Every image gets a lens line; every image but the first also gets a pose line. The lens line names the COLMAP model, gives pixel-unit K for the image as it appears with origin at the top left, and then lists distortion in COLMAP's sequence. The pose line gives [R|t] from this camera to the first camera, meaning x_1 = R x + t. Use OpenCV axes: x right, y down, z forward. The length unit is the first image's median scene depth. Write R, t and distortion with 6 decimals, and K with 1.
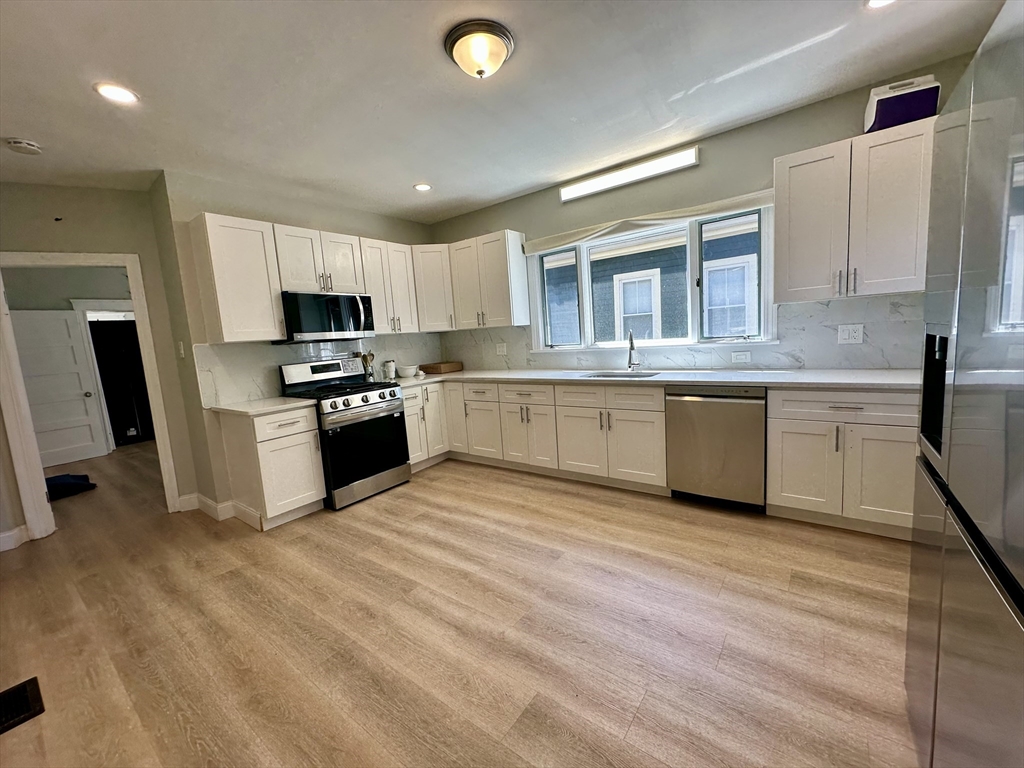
lens RADIAL K [[408.3, 0, 509.5], [0, 408.3, 383.3], [0, 0, 1]] dist [-0.003294, -0.000999]
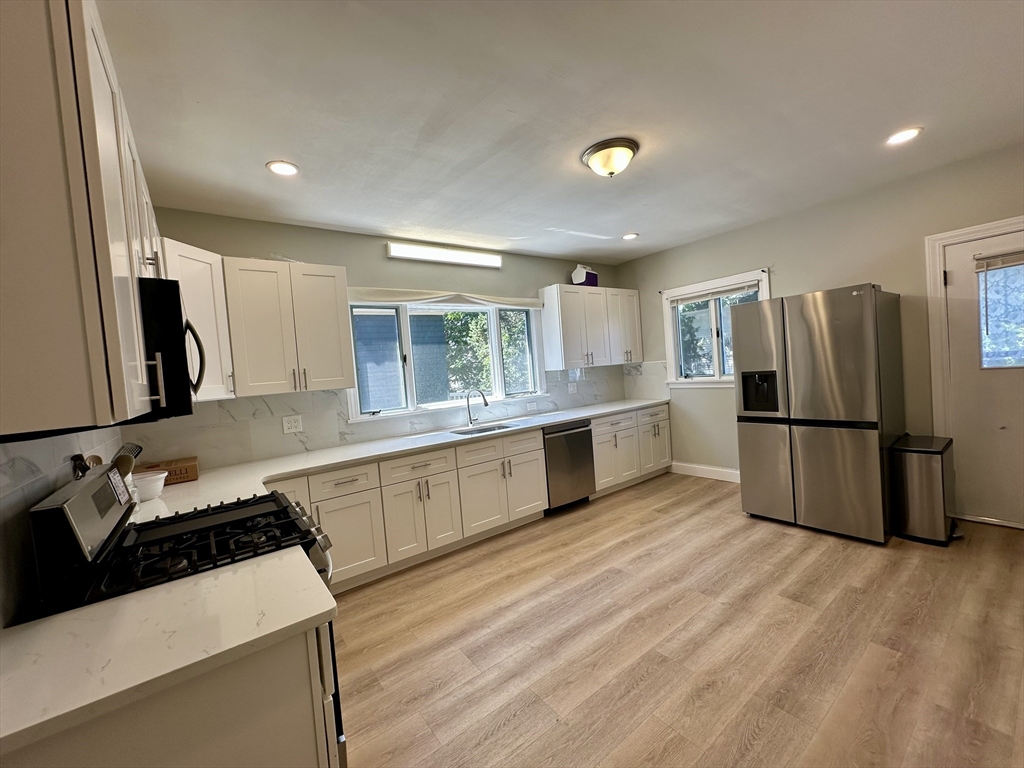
lens RADIAL K [[408.3, 0, 511.4], [0, 408.3, 383.5], [0, 0, 1]] dist [-0.003294, -0.000999]
pose [[0.289083, 0.014962, 0.957187, -0.880291], [0.175784, 0.982047, -0.068439, -0.060499], [-0.941027, 0.188043, 0.281263, 0.688656]]
